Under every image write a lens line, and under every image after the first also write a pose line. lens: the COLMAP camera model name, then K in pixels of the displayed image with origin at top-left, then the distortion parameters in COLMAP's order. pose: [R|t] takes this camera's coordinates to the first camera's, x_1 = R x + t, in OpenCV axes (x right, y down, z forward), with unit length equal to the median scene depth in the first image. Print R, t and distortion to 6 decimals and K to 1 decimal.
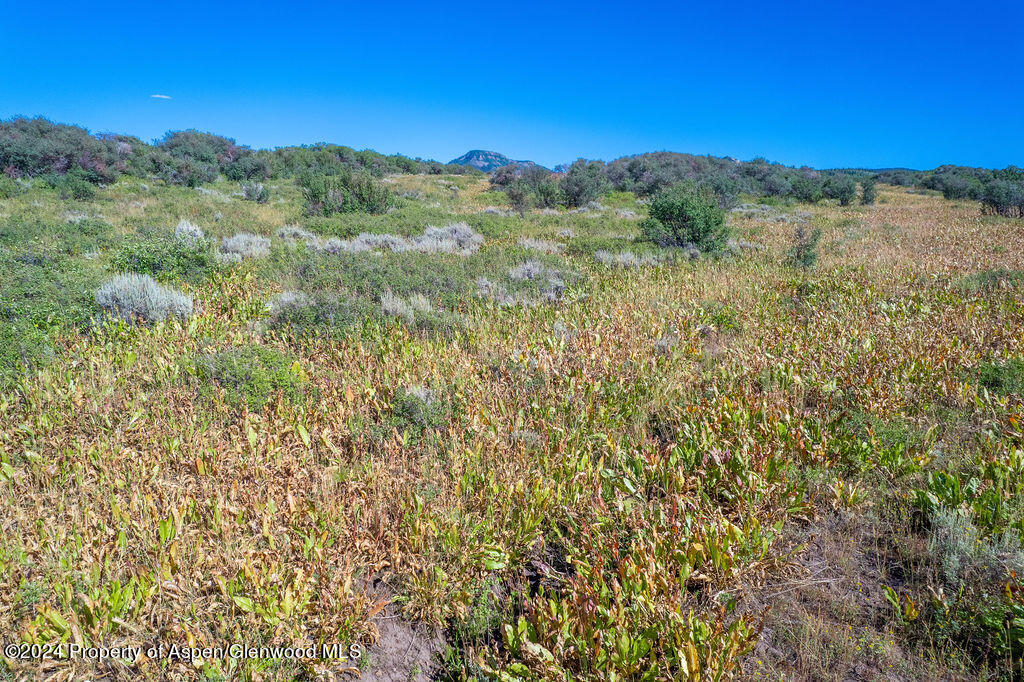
lens RADIAL K [[656.7, 0, 510.8], [0, 656.7, 339.4], [0, 0, 1]] dist [-0.070564, 0.065165]
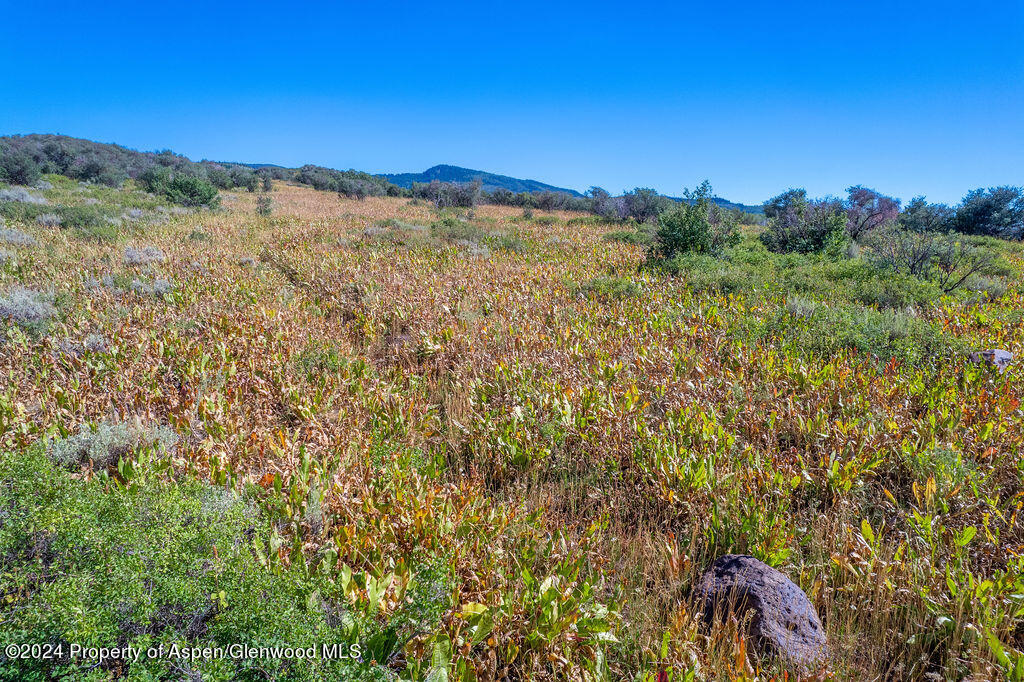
lens RADIAL K [[656.7, 0, 512.1], [0, 656.7, 340.4], [0, 0, 1]] dist [-0.070564, 0.065165]
pose [[0.638004, -0.136215, 0.757890, -0.131140], [0.126715, 0.989384, 0.071151, 0.045187], [-0.759536, 0.050641, 0.648491, -0.172182]]
